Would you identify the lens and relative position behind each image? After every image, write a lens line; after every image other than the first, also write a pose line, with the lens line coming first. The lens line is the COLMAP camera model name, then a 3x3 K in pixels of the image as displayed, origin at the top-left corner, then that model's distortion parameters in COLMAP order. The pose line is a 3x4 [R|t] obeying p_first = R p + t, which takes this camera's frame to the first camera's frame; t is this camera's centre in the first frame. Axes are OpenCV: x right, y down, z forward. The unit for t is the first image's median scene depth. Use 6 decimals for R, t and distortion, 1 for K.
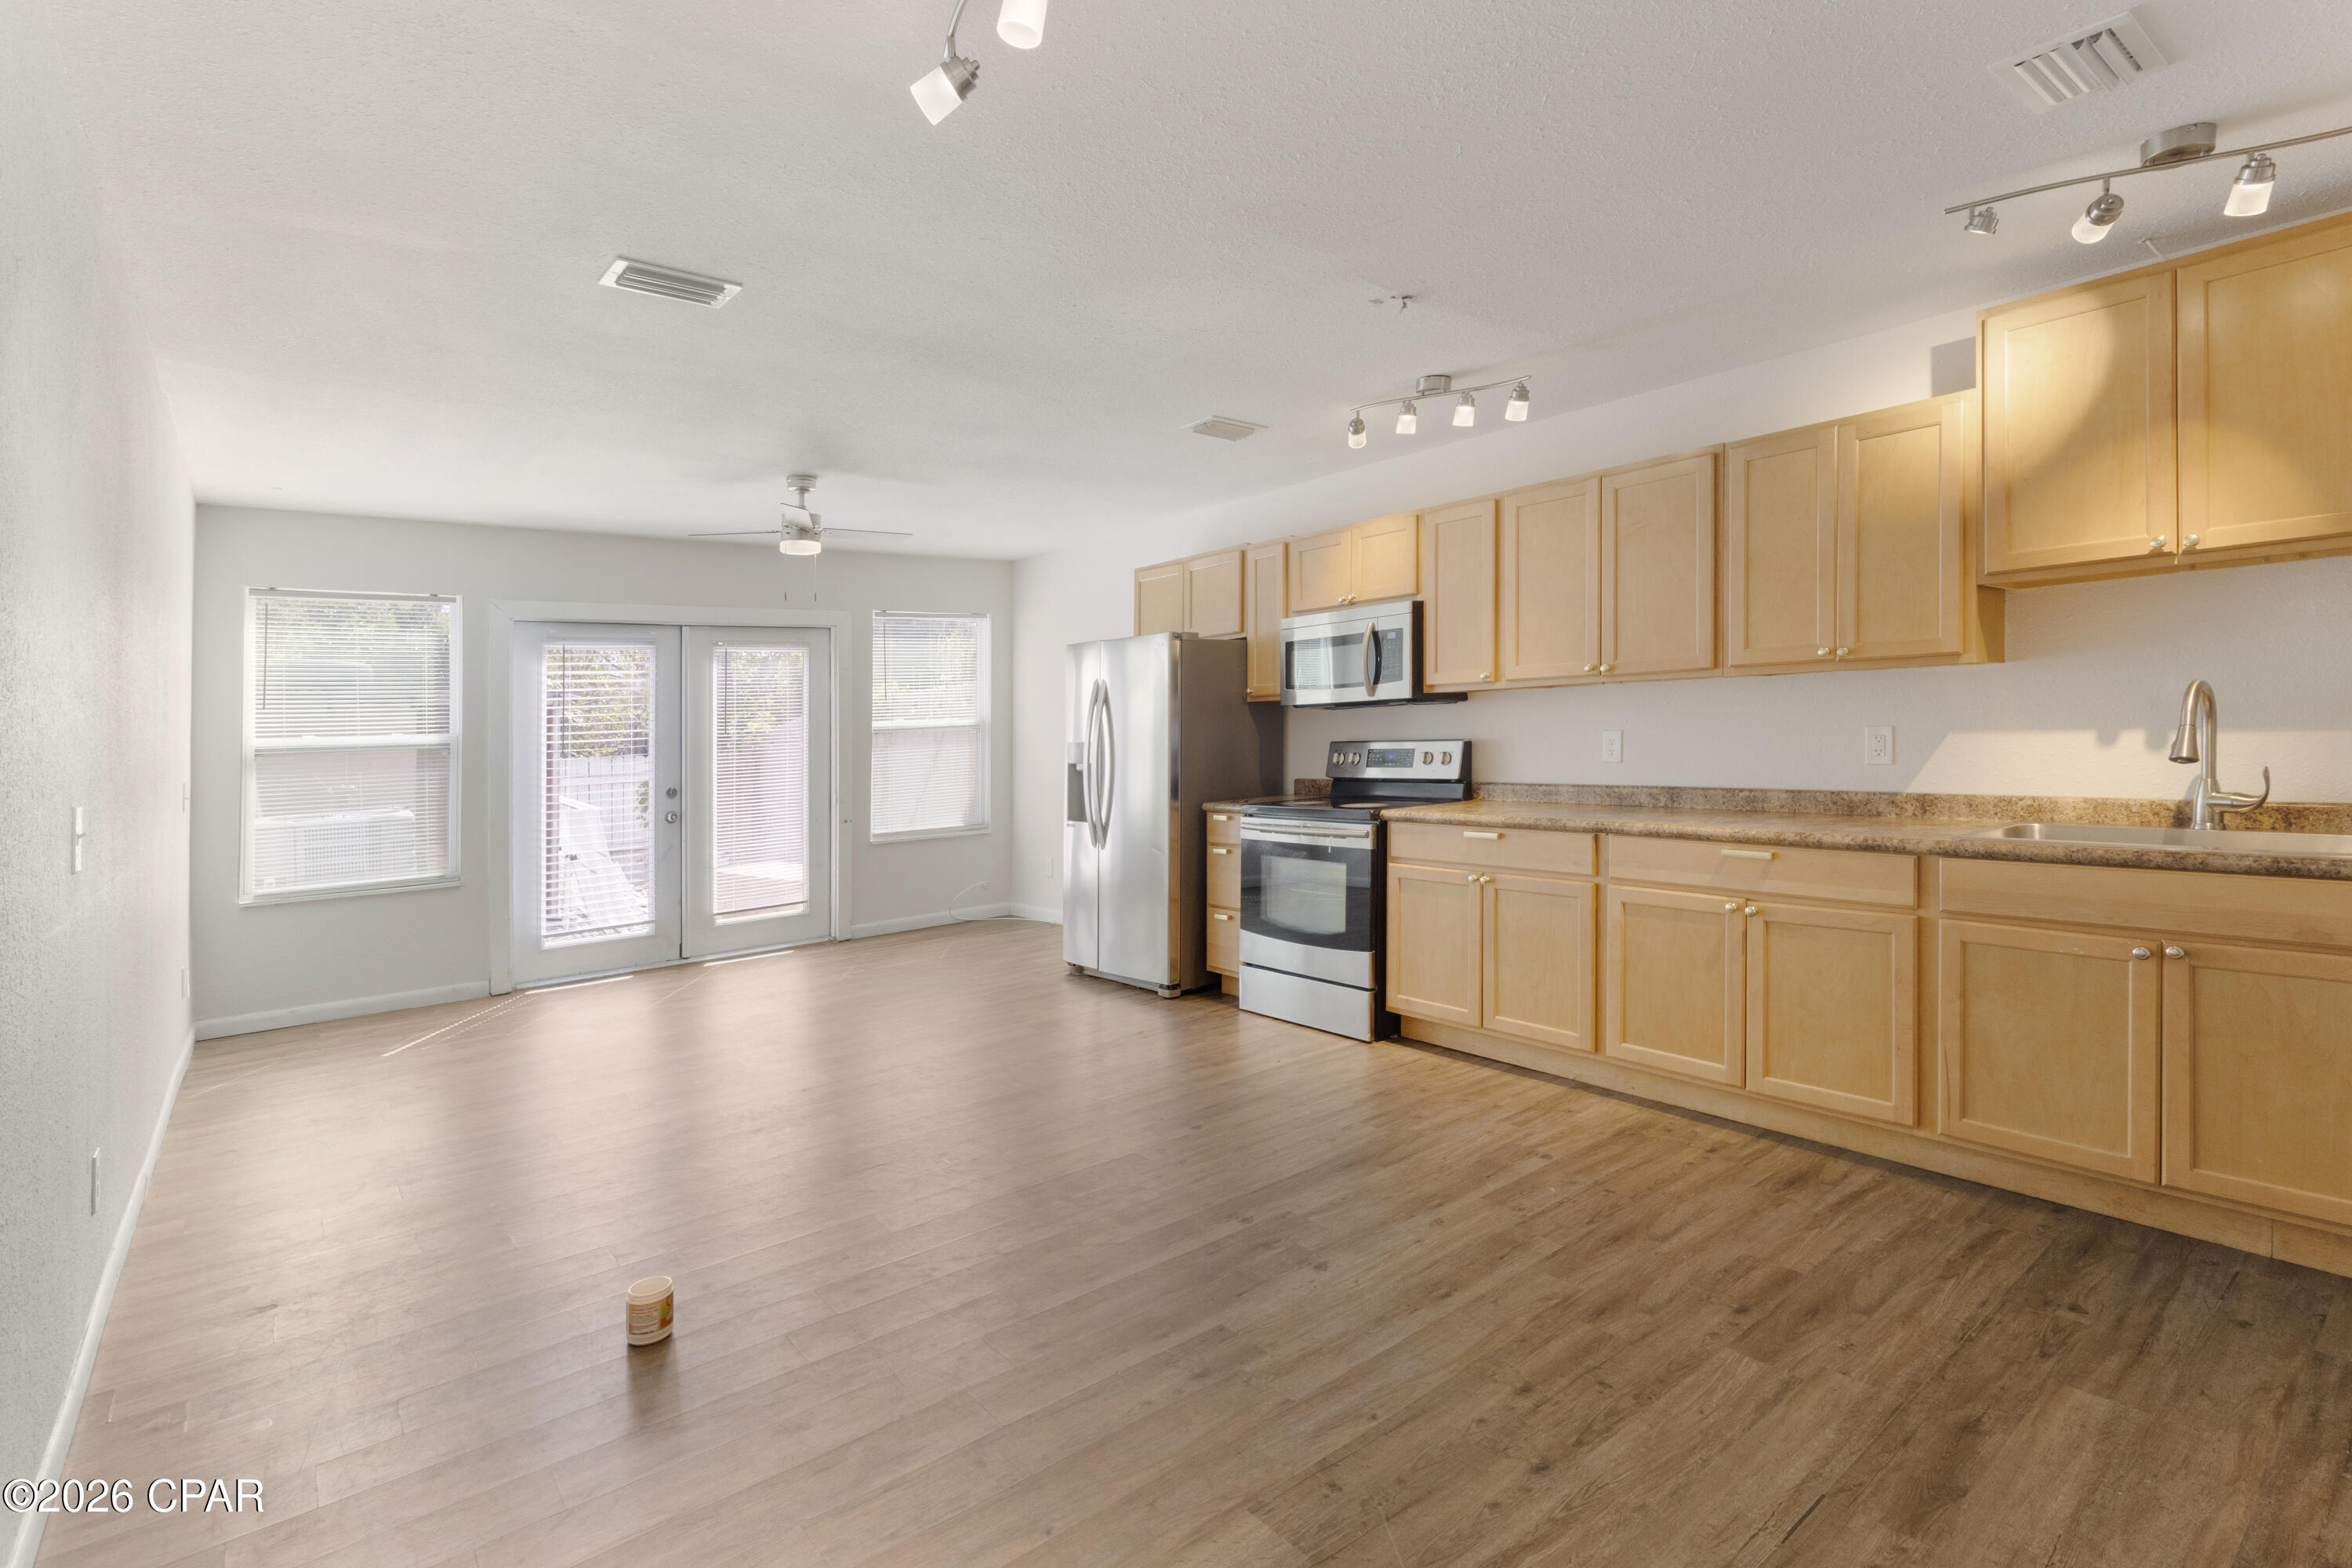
lens RADIAL K [[1125.5, 0, 1161.5], [0, 1125.5, 750.5], [0, 0, 1]] dist [0.012281, 0.000246]
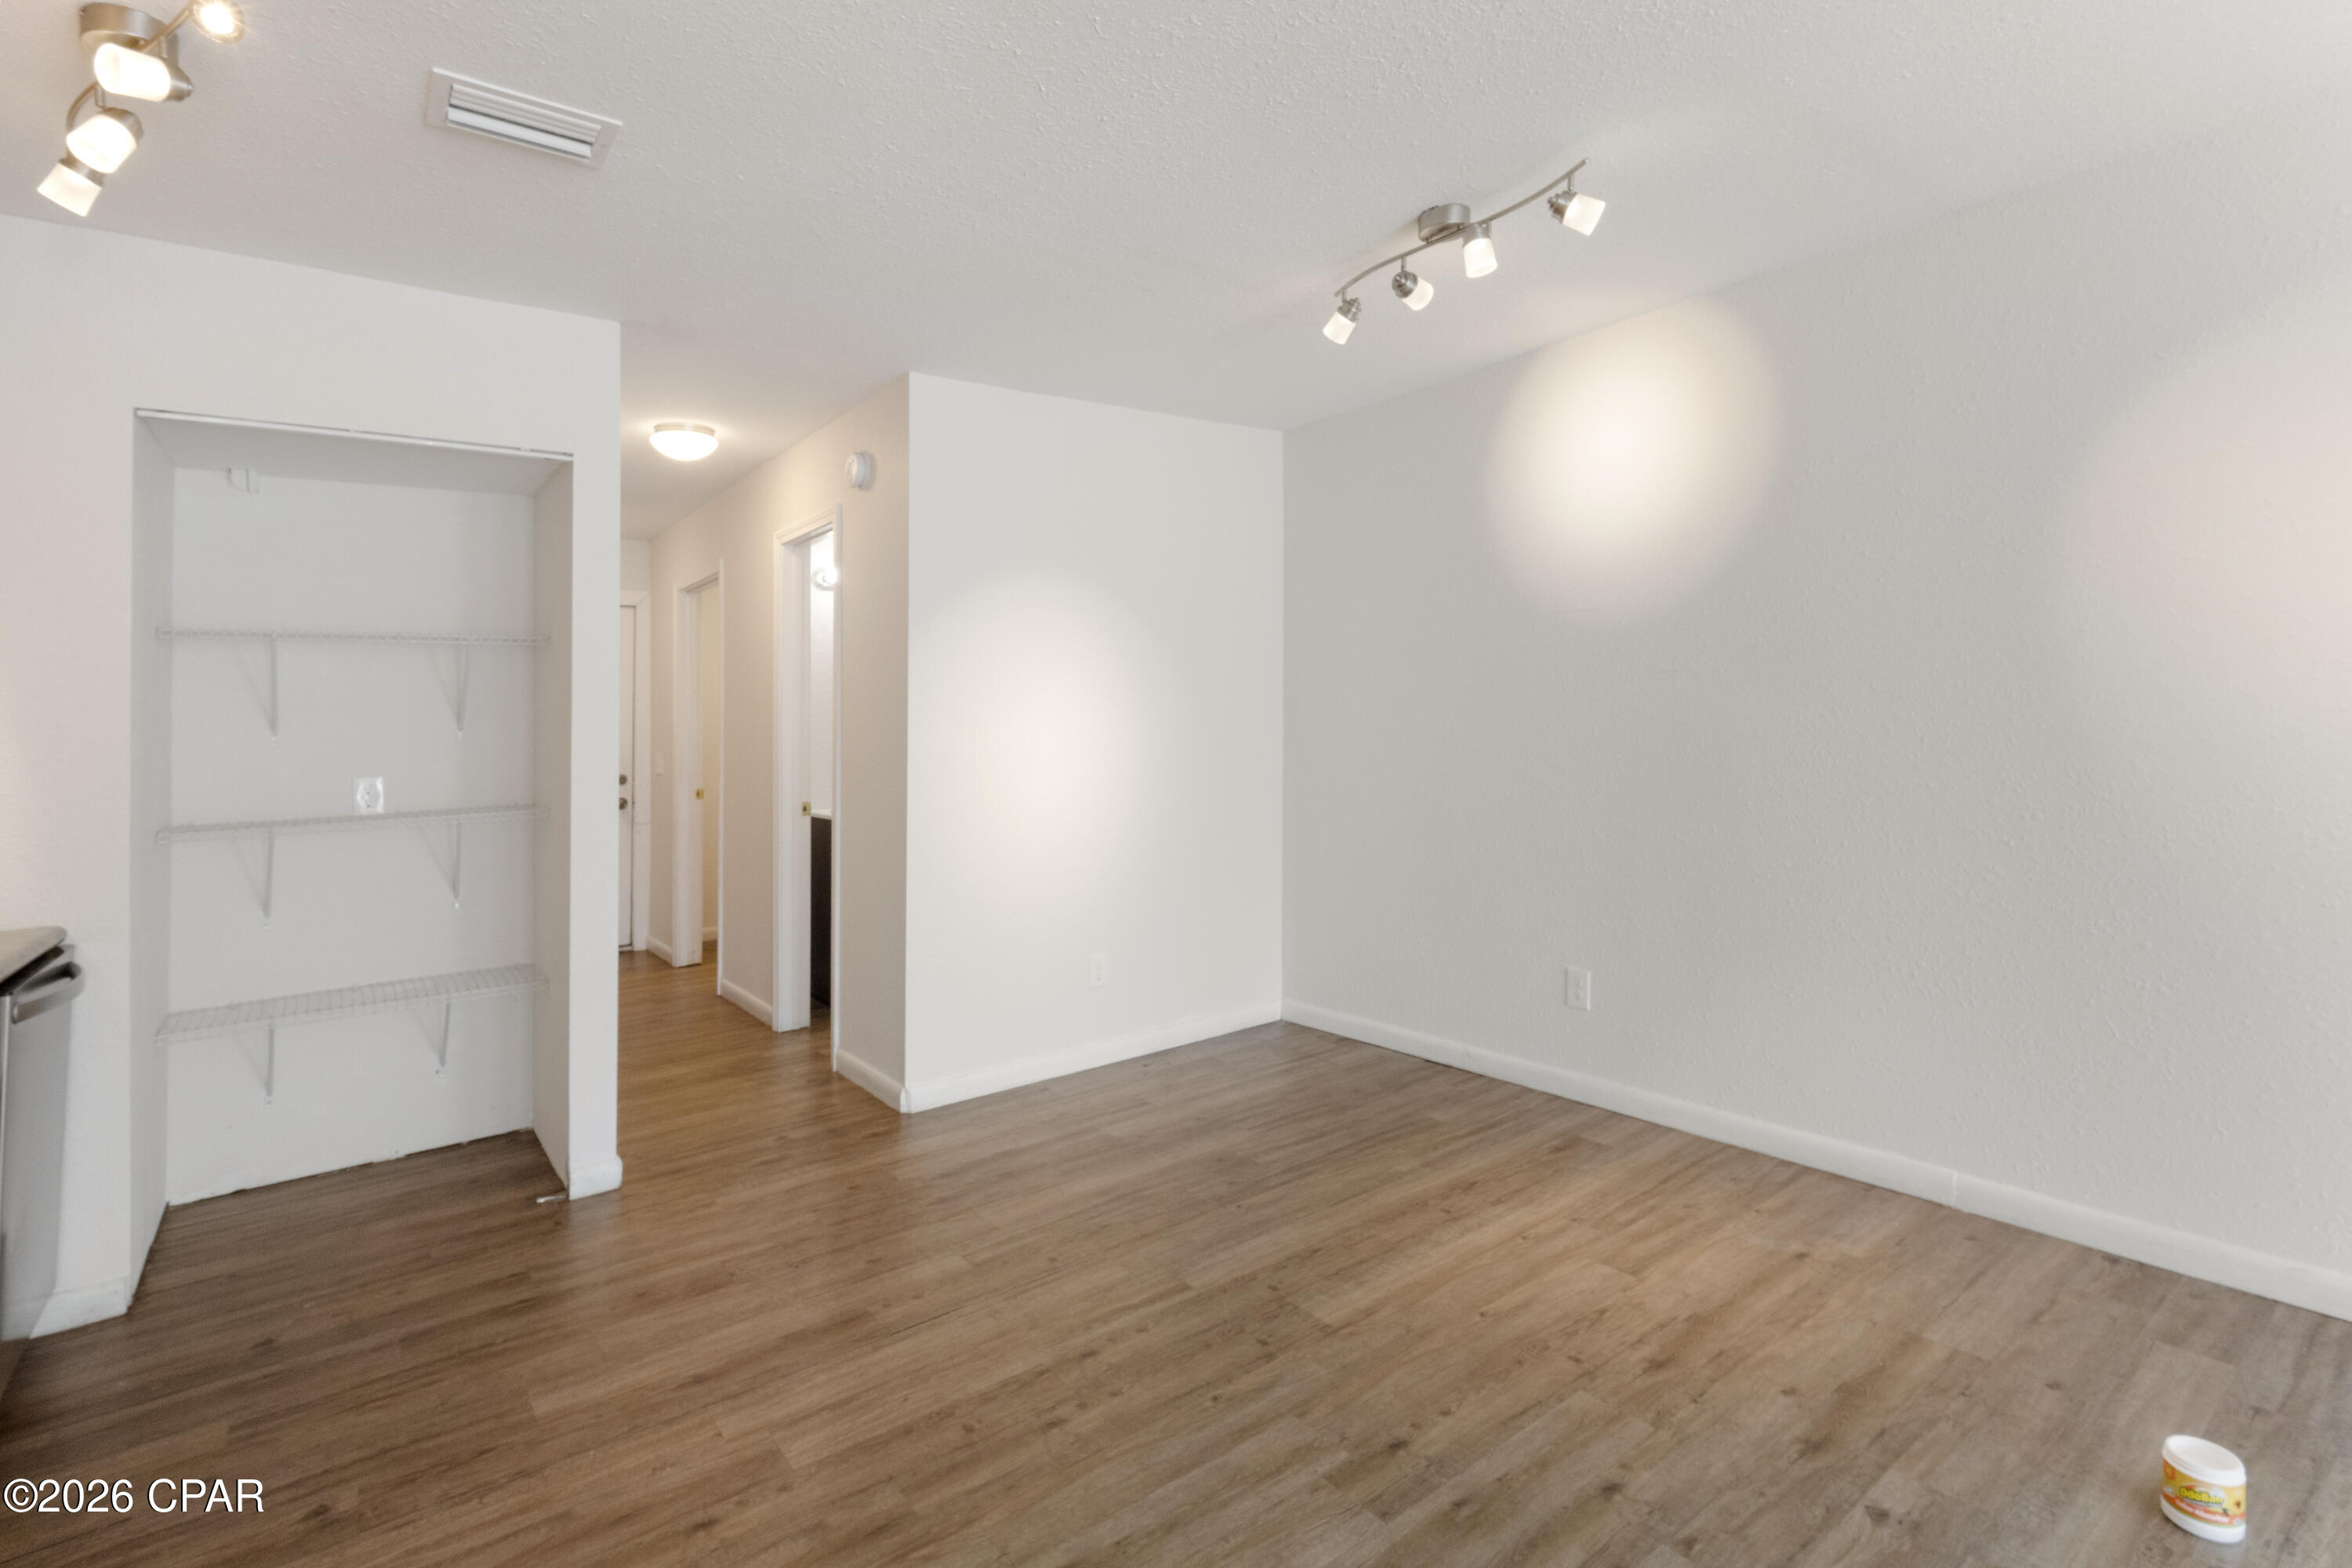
lens RADIAL K [[1119.7, 0, 1160.9], [0, 1119.7, 663.4], [0, 0, 1]] dist [0.000571, 0.000728]
pose [[-0.997175, 0.071089, 0.024266, 0.097976], [0.070413, 0.997134, -0.027686, -0.030599], [-0.026165, -0.025899, -0.999322, 1.208323]]
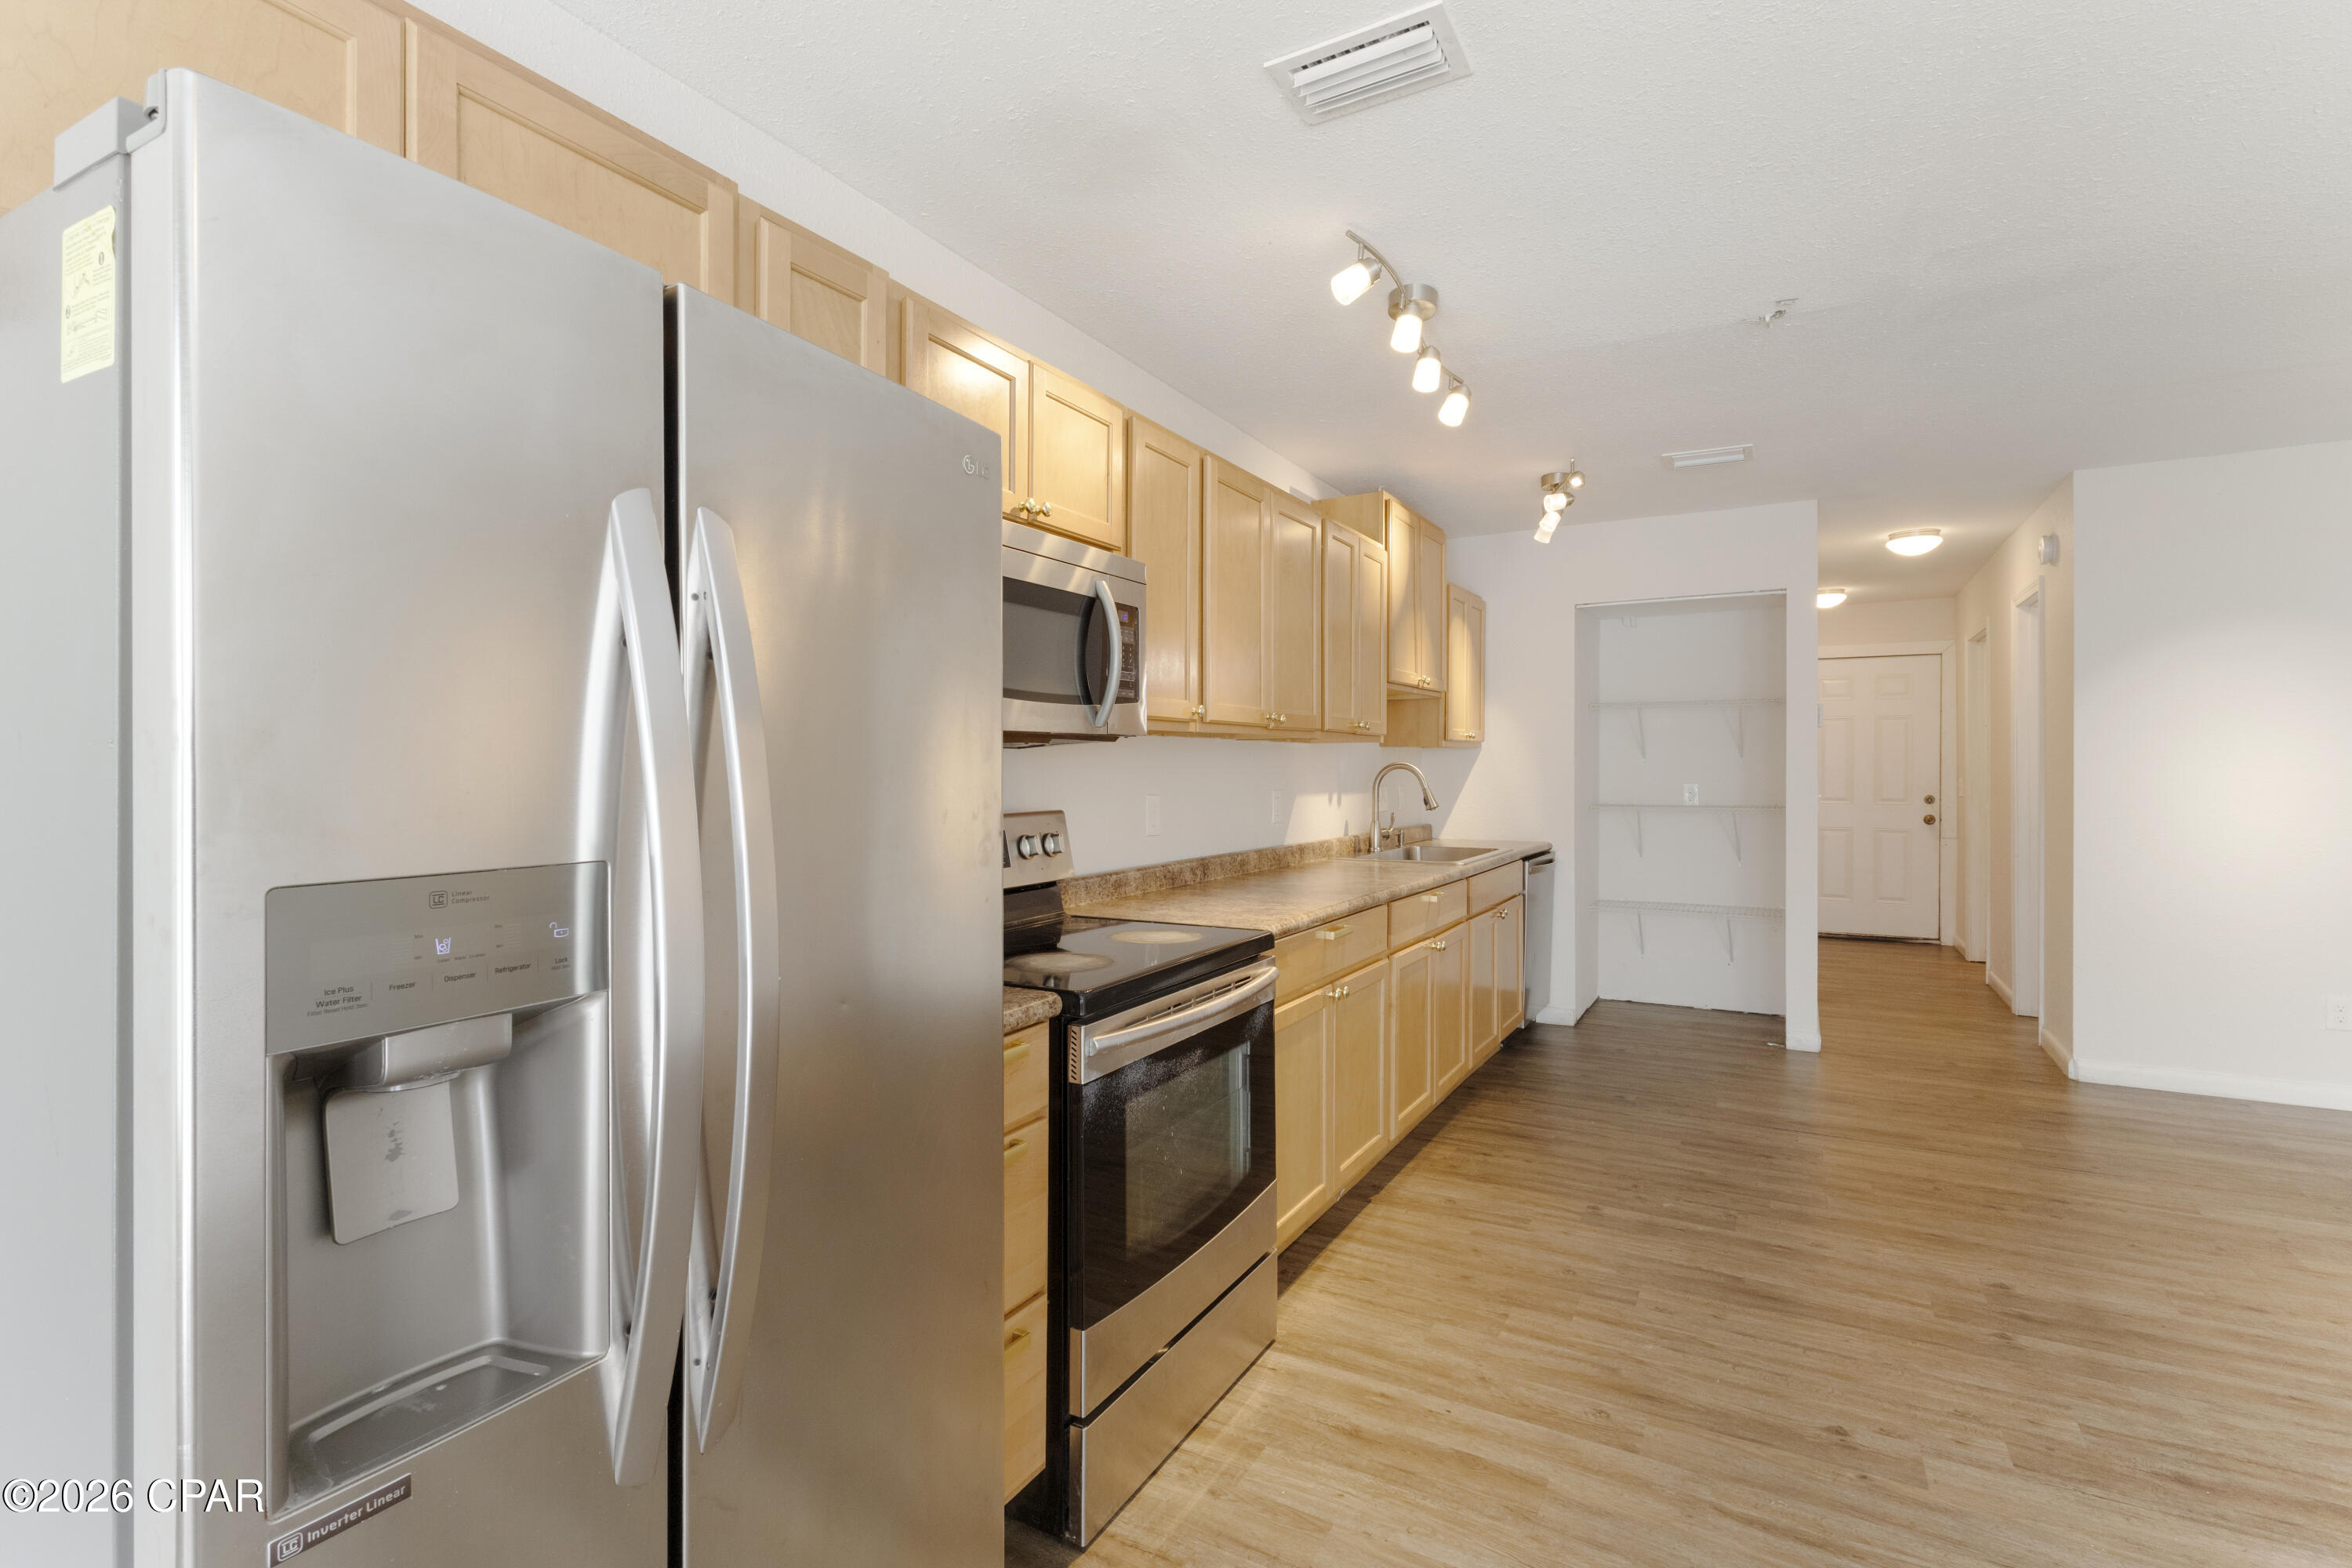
lens RADIAL K [[1077.9, 0, 1165.0], [0, 1077.9, 848.3], [0, 0, 1]] dist [0.001789, 0.000018]
pose [[-0.367170, -0.029130, 0.929698, -0.372210], [0.040354, 0.998070, 0.047210, -0.019470], [-0.929278, 0.054851, -0.365286, 1.559514]]
